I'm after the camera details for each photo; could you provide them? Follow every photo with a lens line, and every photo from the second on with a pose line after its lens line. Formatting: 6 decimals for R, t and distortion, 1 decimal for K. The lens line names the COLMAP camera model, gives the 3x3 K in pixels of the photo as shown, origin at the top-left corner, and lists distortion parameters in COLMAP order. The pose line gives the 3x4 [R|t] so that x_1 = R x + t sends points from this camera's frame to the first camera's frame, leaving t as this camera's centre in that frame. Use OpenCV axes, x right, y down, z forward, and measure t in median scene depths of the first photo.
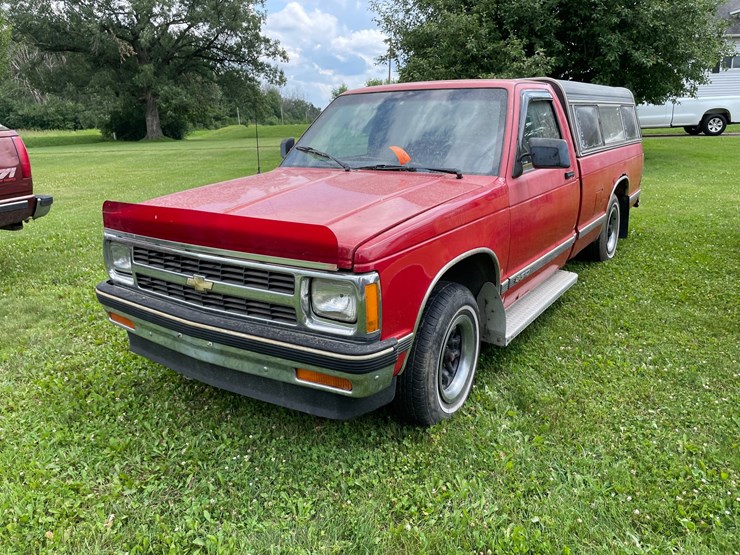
lens RADIAL K [[566.7, 0, 372.3], [0, 566.7, 271.7], [0, 0, 1]] dist [0.092370, -0.125869]
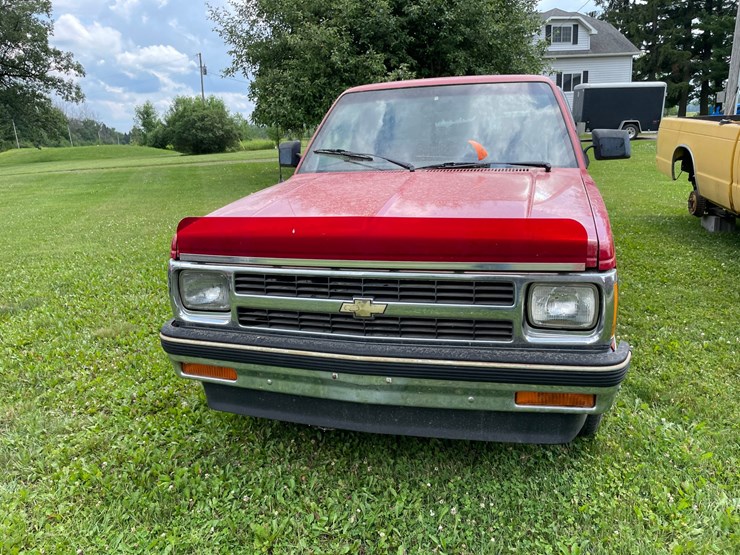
lens RADIAL K [[566.7, 0, 379.6], [0, 566.7, 278.7], [0, 0, 1]] dist [0.092370, -0.125869]
pose [[0.943705, -0.098840, 0.315677, -0.245769], [0.105057, 0.994463, -0.002694, -0.007425], [-0.313663, 0.035707, 0.948863, 0.106472]]
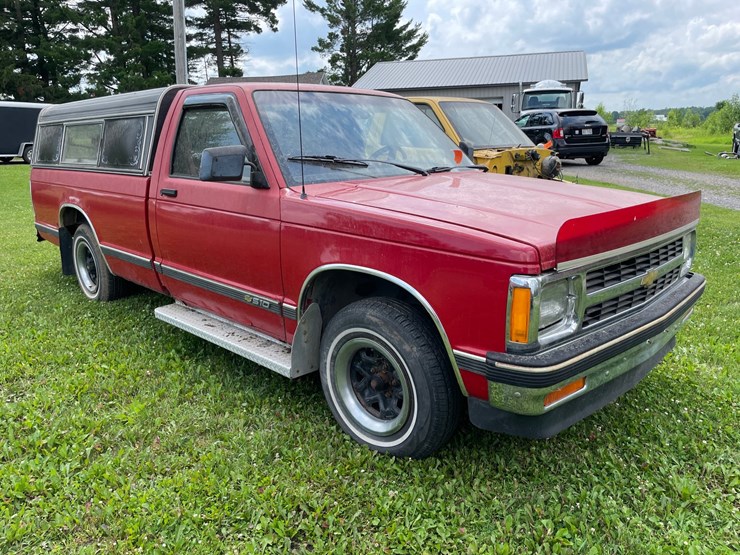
lens RADIAL K [[566.7, 0, 375.1], [0, 566.7, 272.2], [0, 0, 1]] dist [0.092370, -0.125869]
pose [[0.192928, -0.209217, 0.958649, -0.609230], [0.266928, 0.951348, 0.153904, -0.120114], [-0.944208, 0.226198, 0.239387, 0.558324]]
